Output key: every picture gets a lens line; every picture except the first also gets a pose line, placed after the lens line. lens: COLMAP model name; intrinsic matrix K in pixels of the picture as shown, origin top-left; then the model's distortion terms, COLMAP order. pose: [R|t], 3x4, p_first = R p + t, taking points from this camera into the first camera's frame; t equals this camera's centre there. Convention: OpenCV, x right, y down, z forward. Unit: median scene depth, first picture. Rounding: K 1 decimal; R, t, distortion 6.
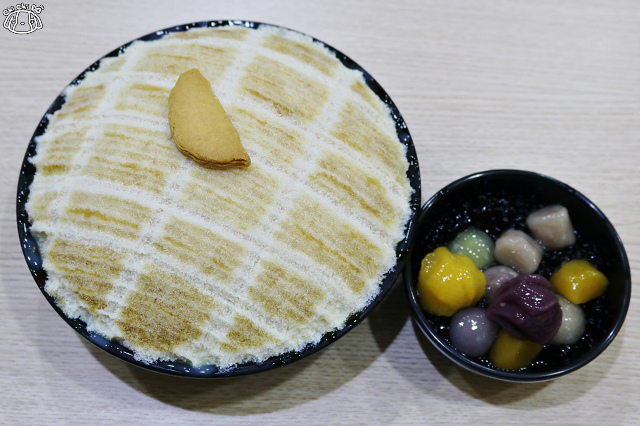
lens RADIAL K [[981.9, 0, 315.9], [0, 981.9, 215.7], [0, 0, 1]] dist [-0.027459, 0.000000]
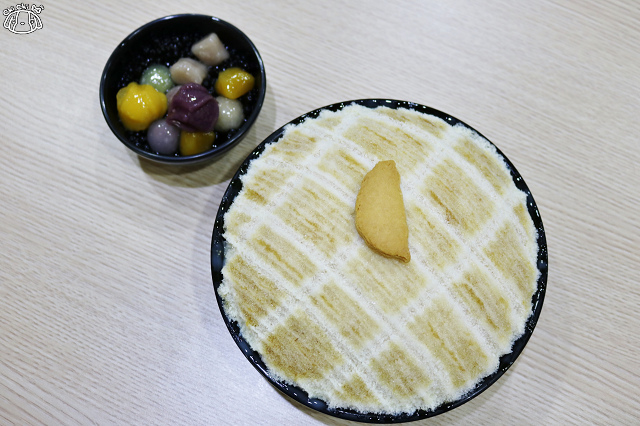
lens RADIAL K [[709.0, 0, 319.5], [0, 709.0, 217.0], [0, 0, 1]] dist [-0.108167, 0.000000]
pose [[0.930141, 0.342576, -0.132207, -0.071047], [-0.321774, 0.933872, 0.156026, -0.194416], [0.176915, -0.102585, 0.978865, 0.158417]]
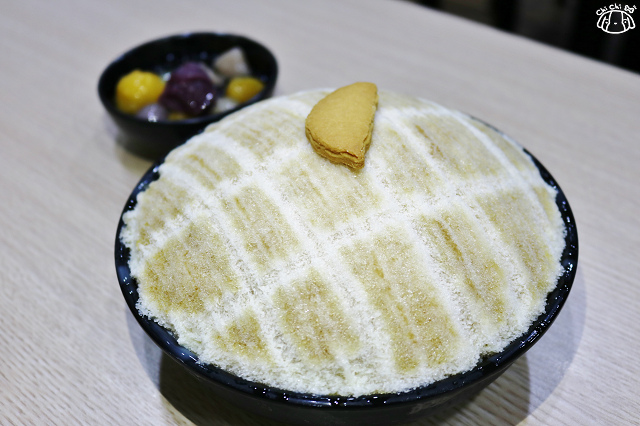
lens RADIAL K [[709.0, 0, 318.4], [0, 709.0, 208.5], [0, 0, 1]] dist [-0.108167, 0.000000]
pose [[0.799801, 0.364230, -0.477132, 0.200443], [-0.518436, 0.819795, -0.243227, 0.139372], [0.302560, 0.441896, 0.844503, 0.481780]]
